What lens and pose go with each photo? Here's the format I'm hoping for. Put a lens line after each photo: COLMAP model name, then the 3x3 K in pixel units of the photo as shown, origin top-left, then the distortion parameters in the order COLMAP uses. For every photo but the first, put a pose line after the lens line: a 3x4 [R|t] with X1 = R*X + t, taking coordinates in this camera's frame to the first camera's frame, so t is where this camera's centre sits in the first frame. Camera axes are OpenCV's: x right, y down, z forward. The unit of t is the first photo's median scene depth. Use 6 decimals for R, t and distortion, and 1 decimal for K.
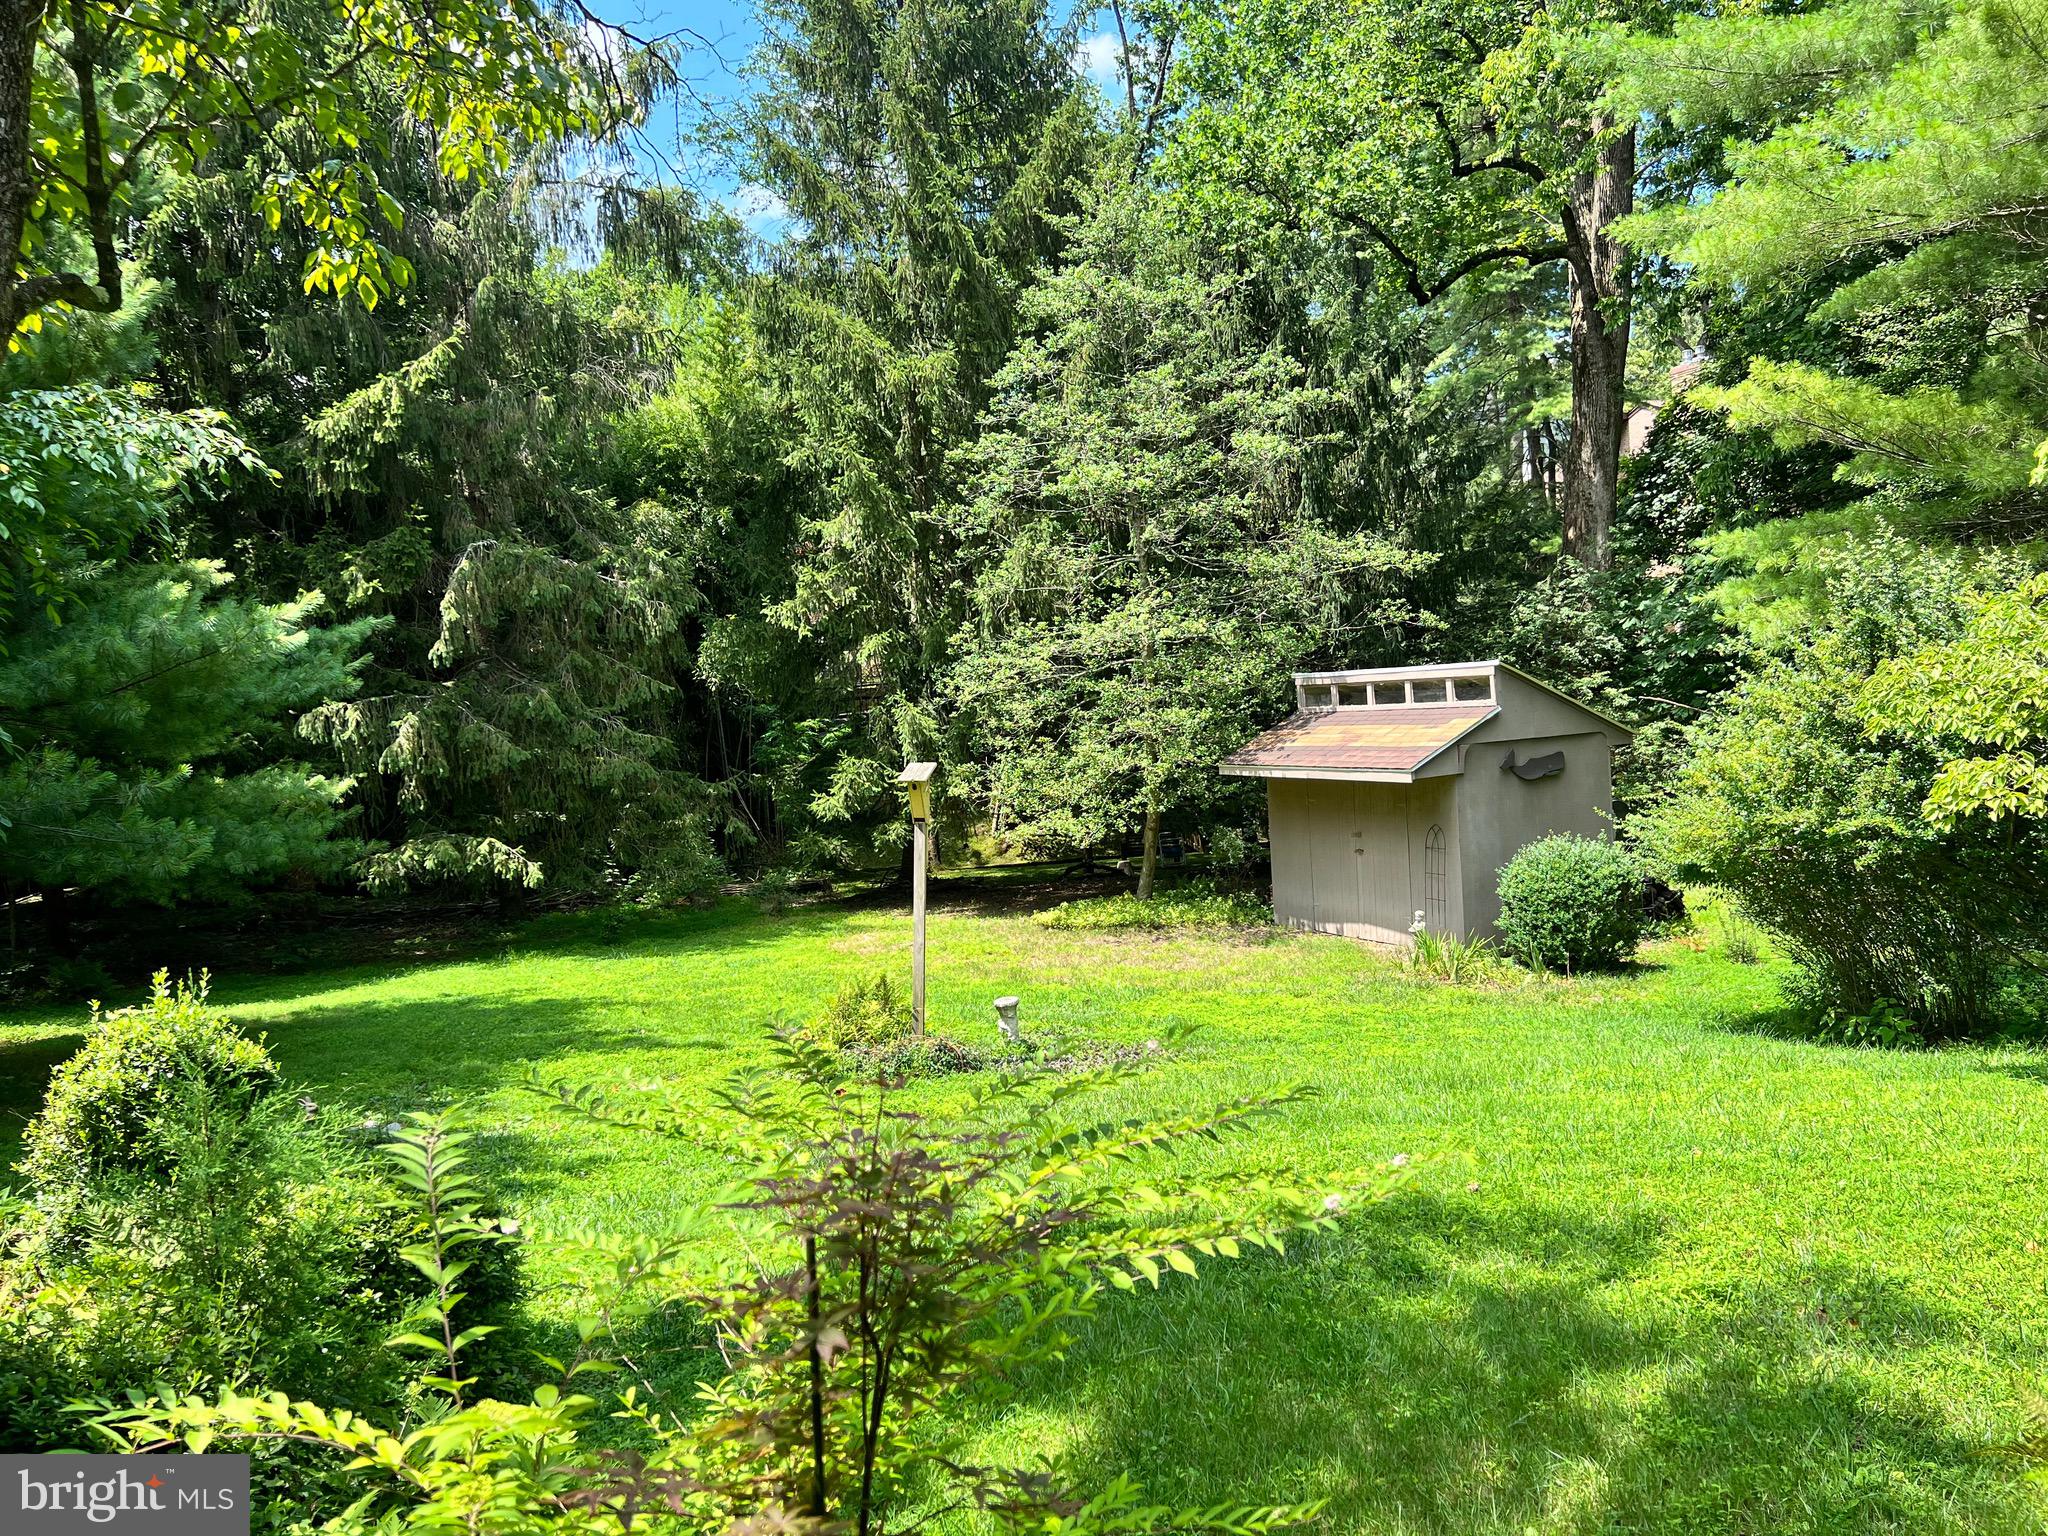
lens RADIAL K [[1568.6, 0, 1043.6], [0, 1568.6, 788.3], [0, 0, 1]] dist [0.060834, -0.084019]
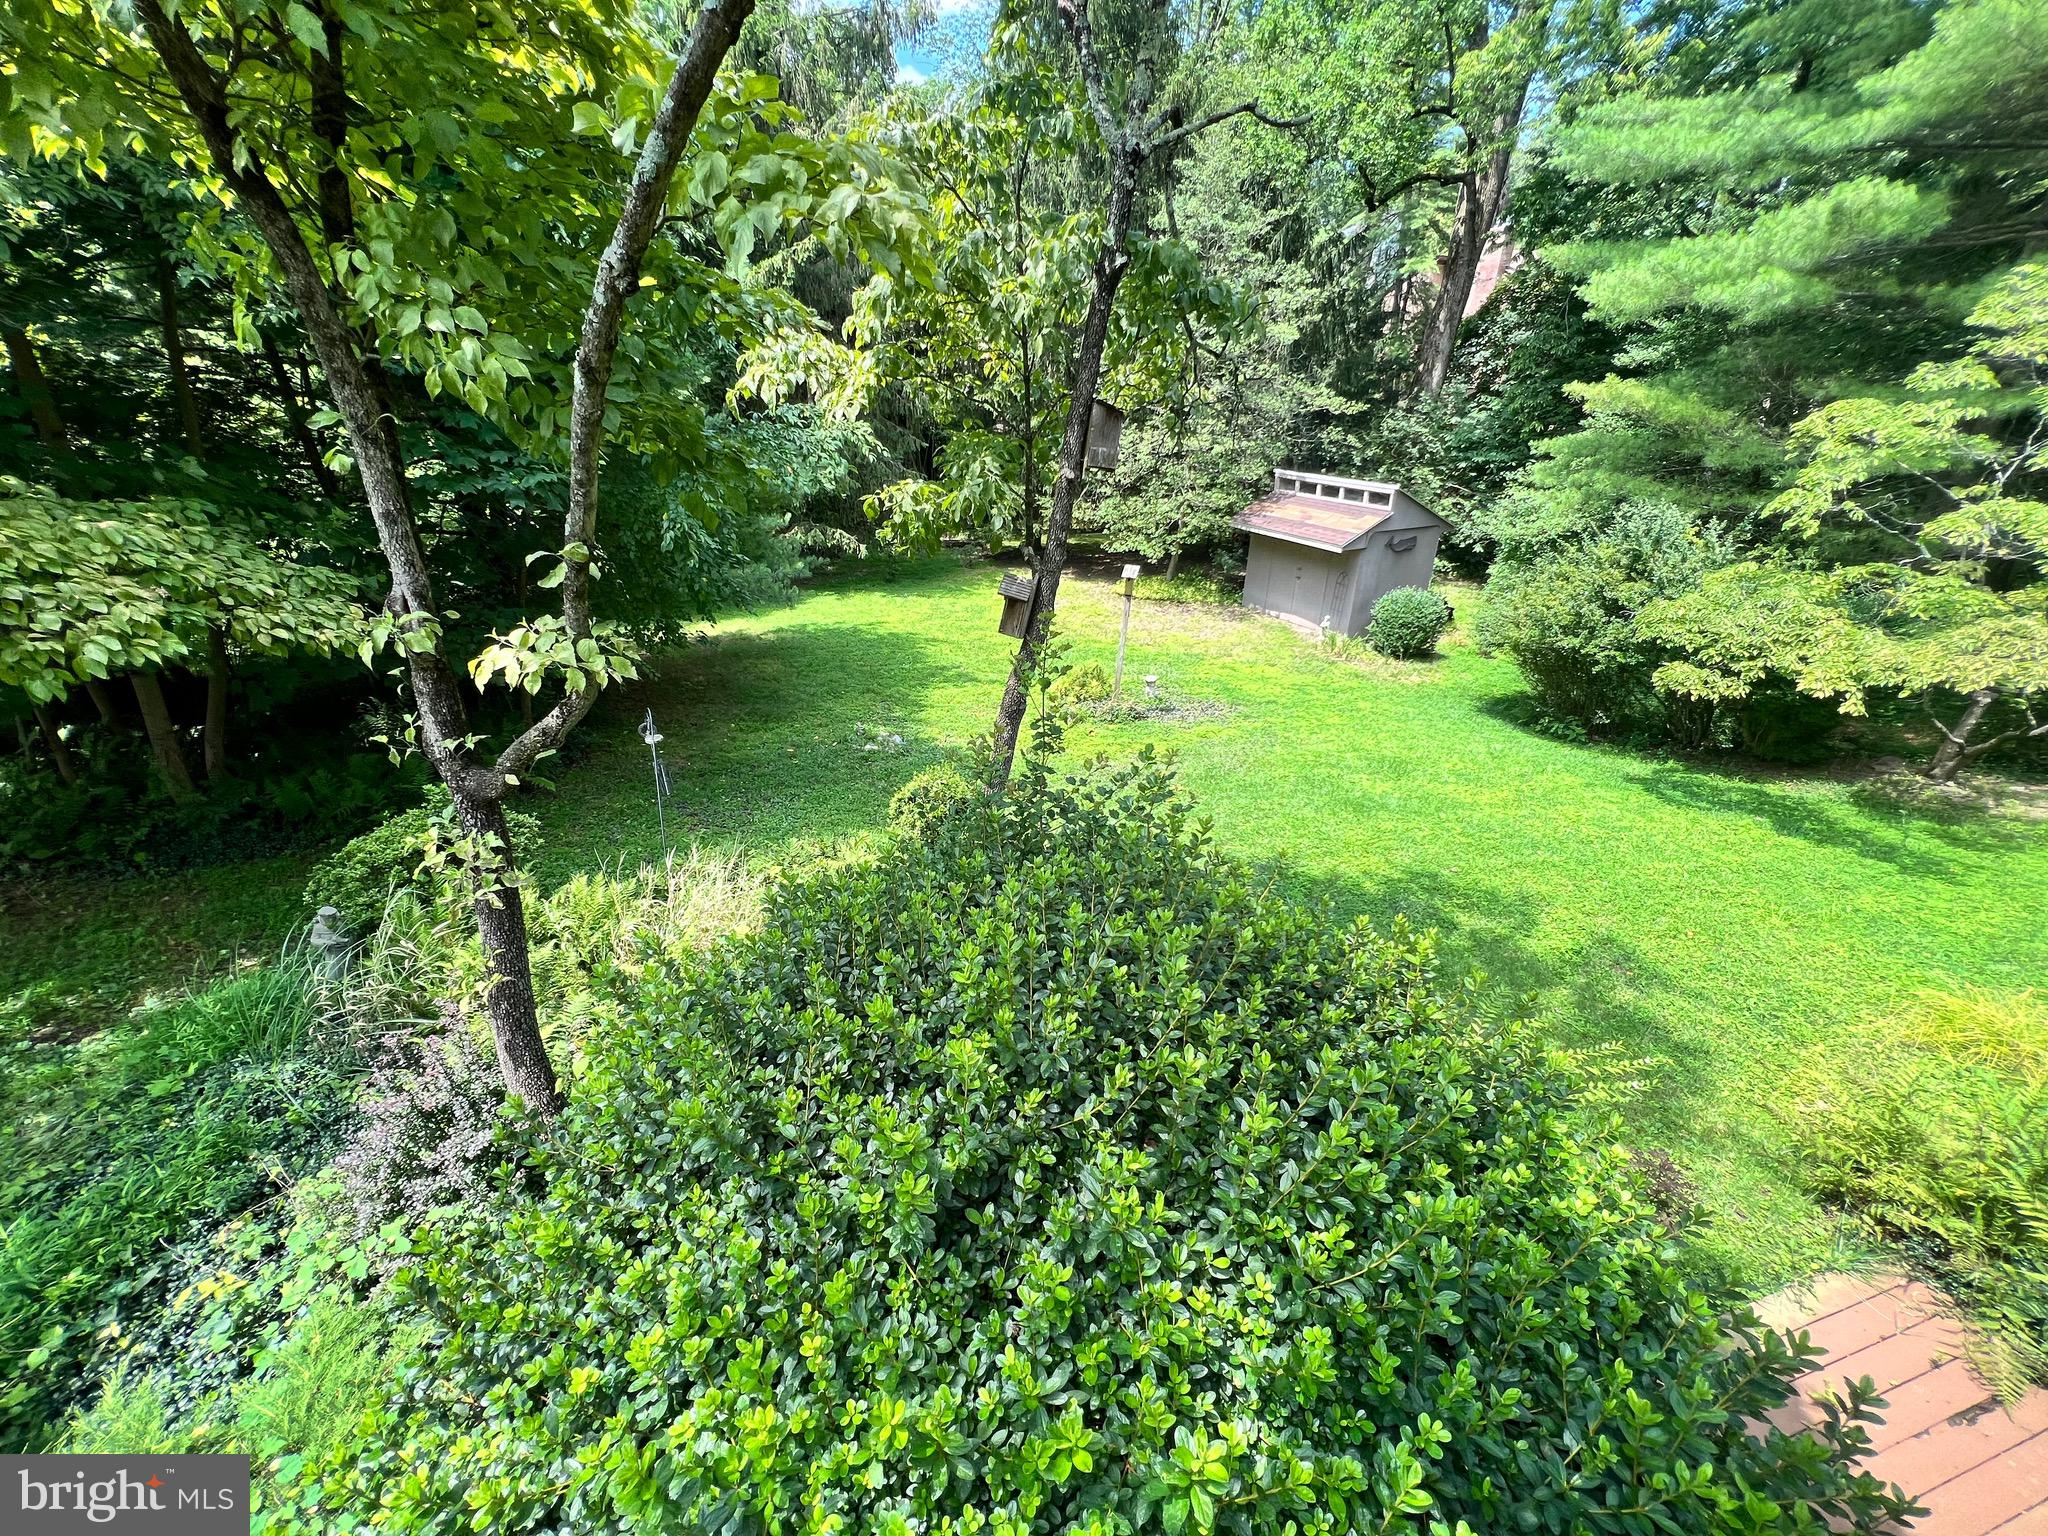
lens RADIAL K [[826.4, 0, 1033.3], [0, 826.4, 788.4], [0, 0, 1]] dist [-0.009882, -0.000222]
pose [[0.997417, 0.070663, 0.012890, -0.108565], [-0.070092, 0.918267, 0.389710, -0.085891], [0.015702, -0.389606, 0.920848, -0.034862]]
